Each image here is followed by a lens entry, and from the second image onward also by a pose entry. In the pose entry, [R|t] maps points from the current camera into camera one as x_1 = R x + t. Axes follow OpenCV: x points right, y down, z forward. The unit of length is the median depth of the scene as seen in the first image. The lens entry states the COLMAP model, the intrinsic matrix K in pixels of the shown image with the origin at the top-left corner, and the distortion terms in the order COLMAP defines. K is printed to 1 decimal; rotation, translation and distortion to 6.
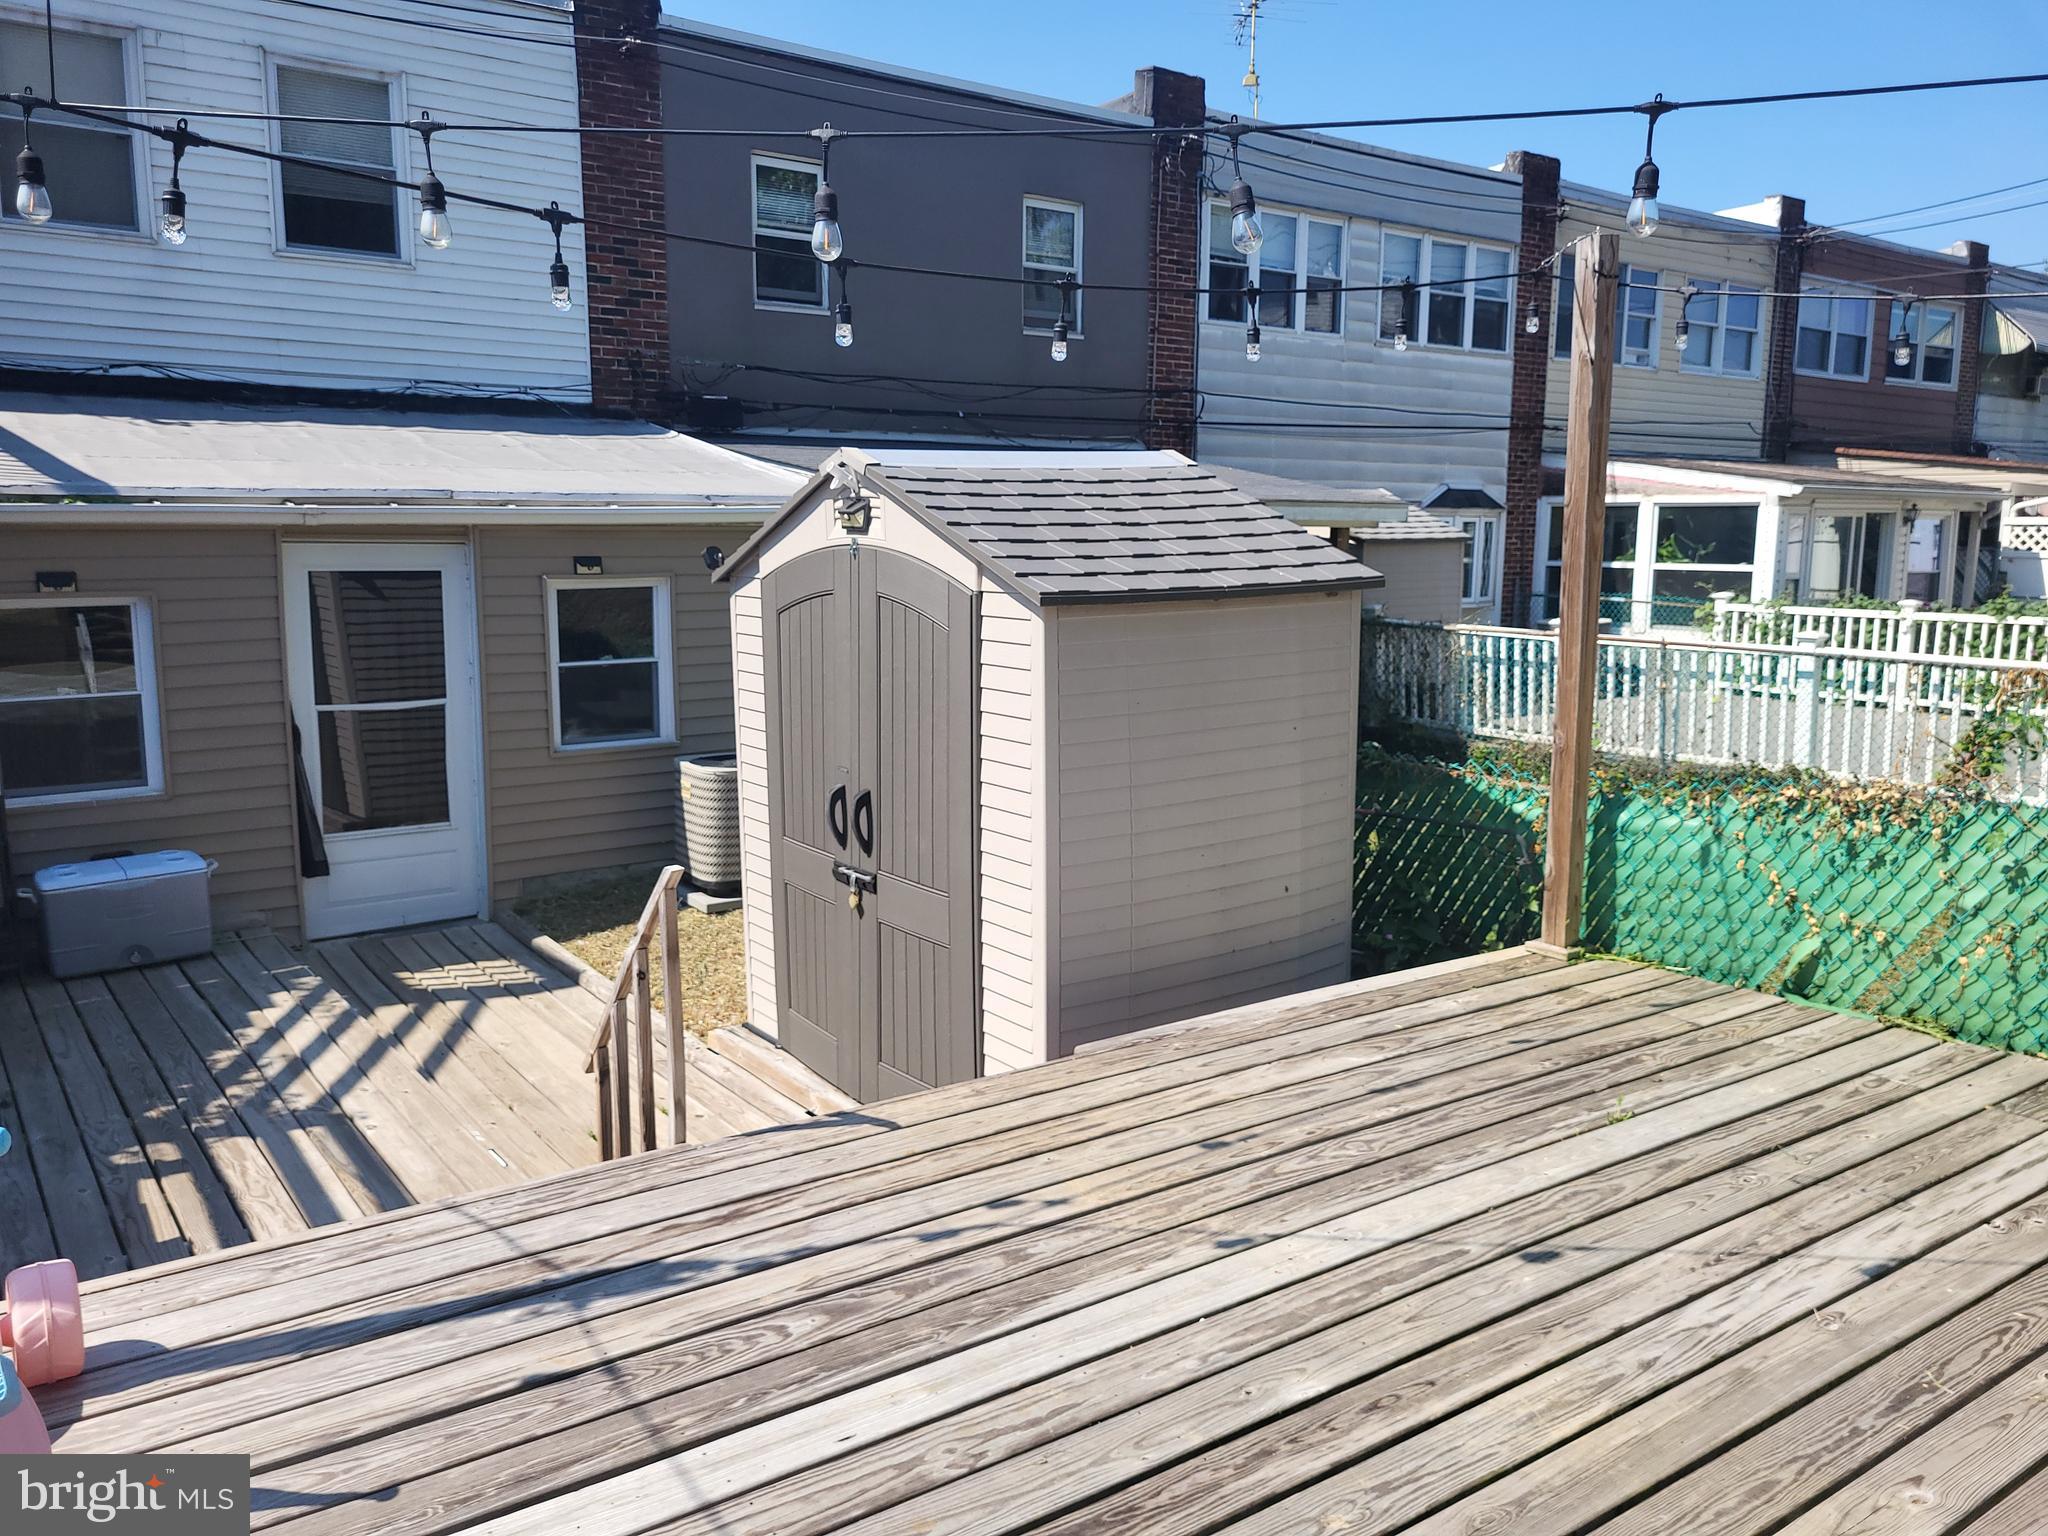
lens RADIAL K [[1558.7, 0, 1019.1], [0, 1558.7, 764.1], [0, 0, 1]] dist [0.044661, -0.036372]
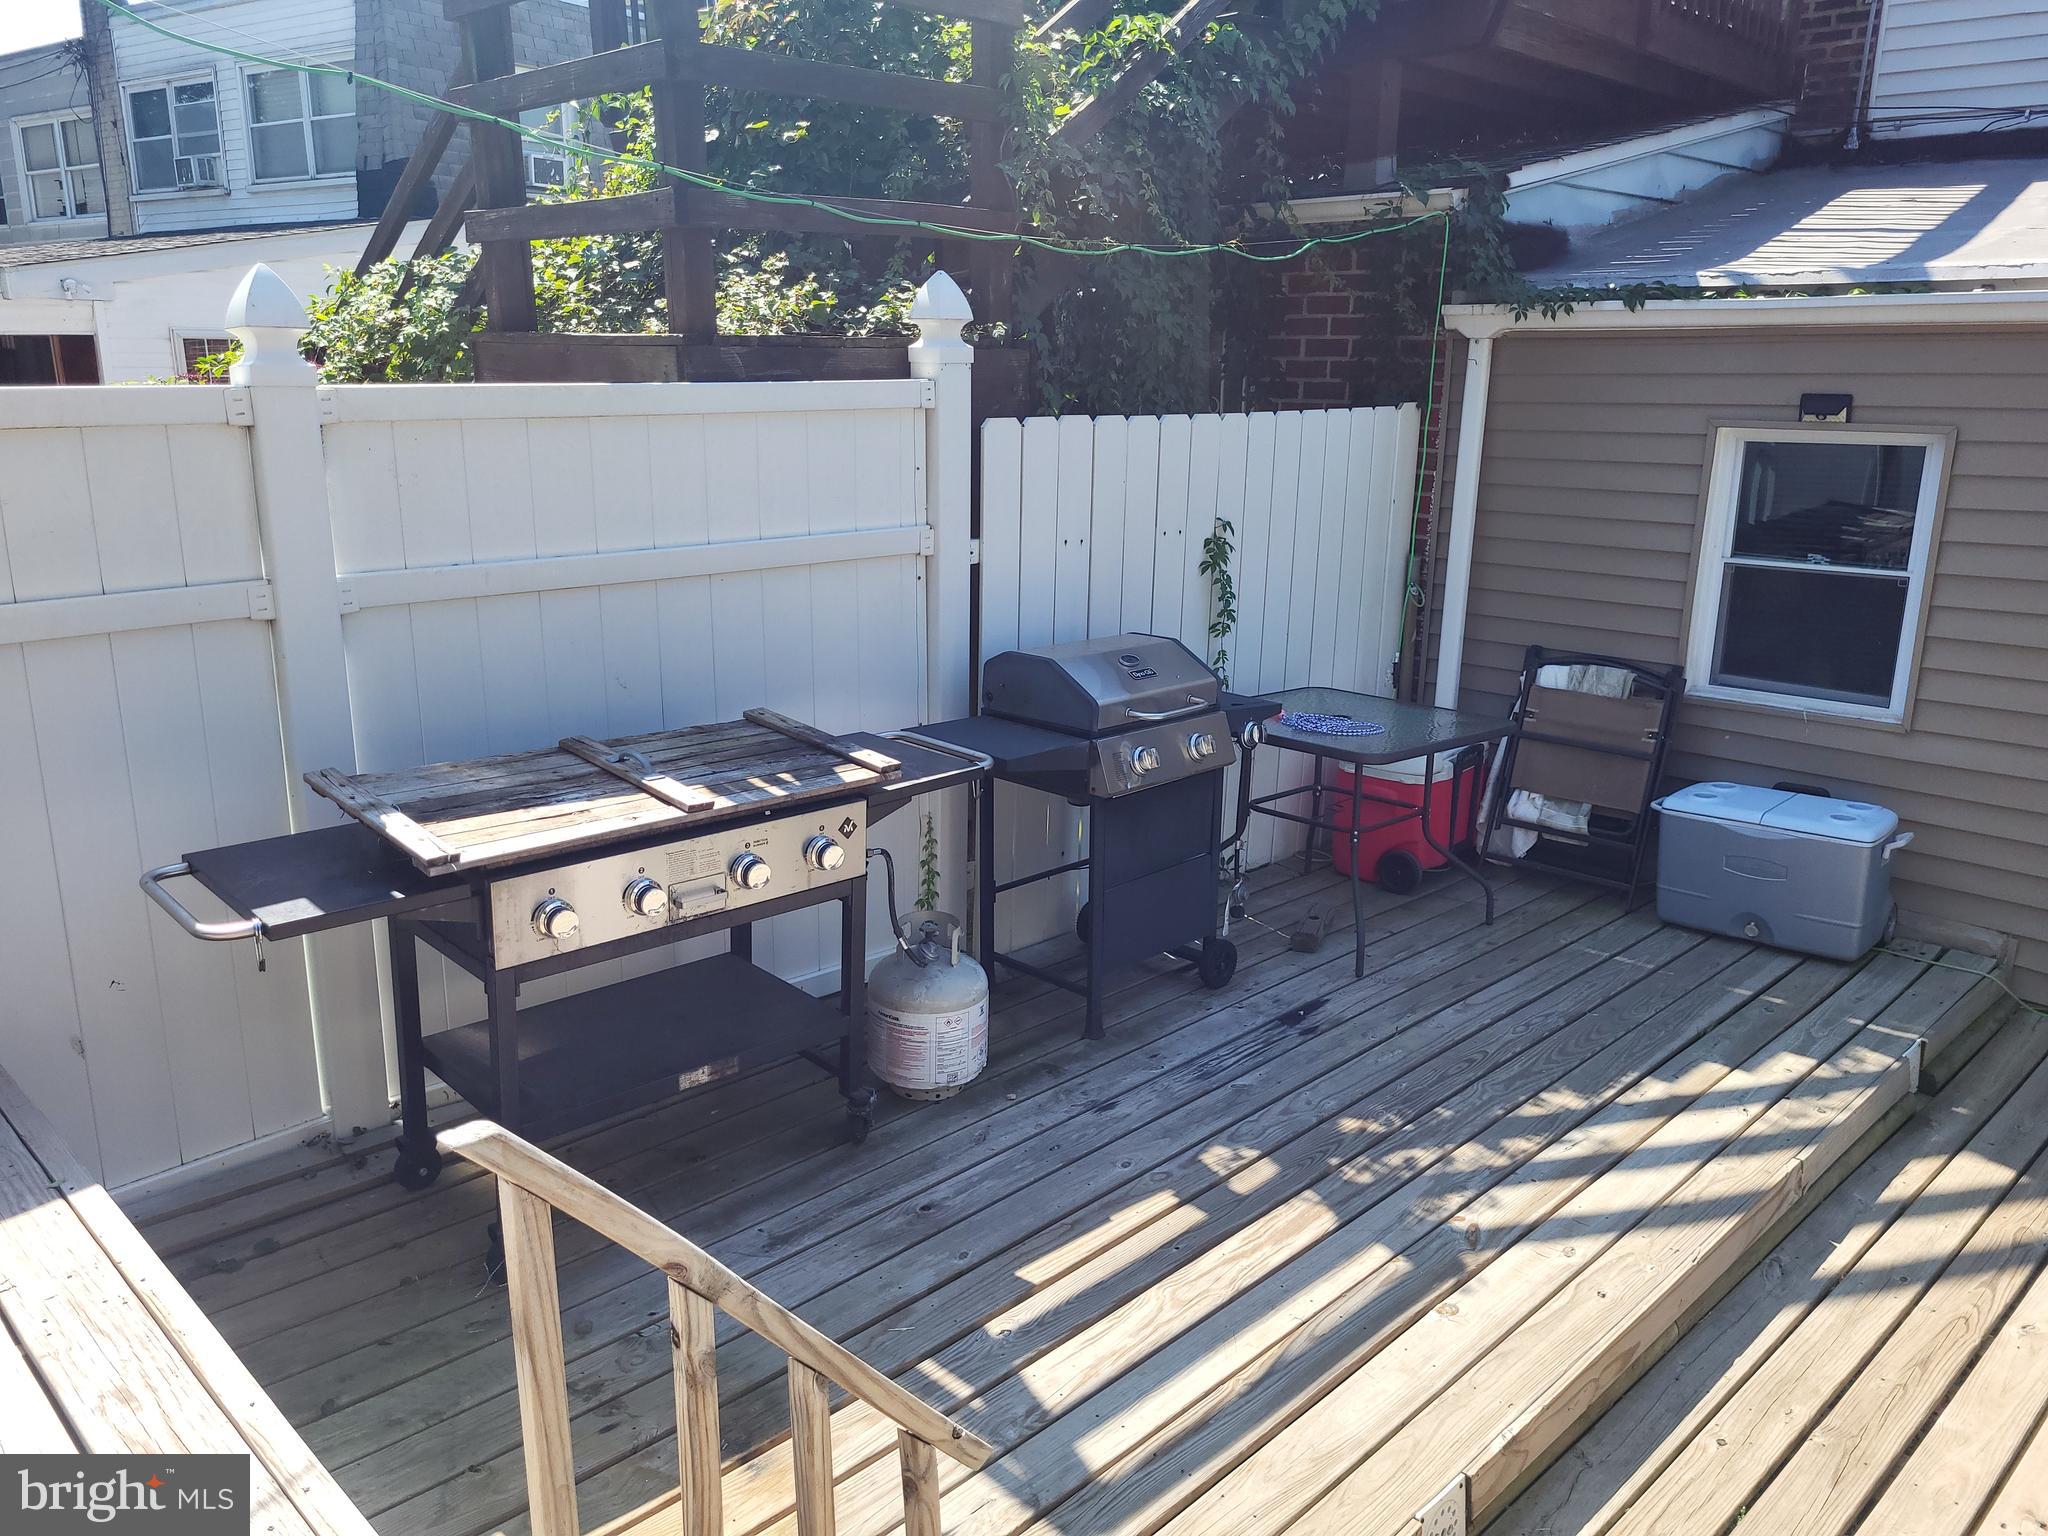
lens RADIAL K [[1558.7, 0, 1019.1], [0, 1558.7, 771.0], [0, 0, 1]] dist [0.044661, -0.036372]
pose [[0.143909, 0.259439, -0.954977, 0.088708], [-0.153658, 0.959176, 0.237425, -0.084703], [0.977589, 0.112573, 0.177899, 0.632088]]
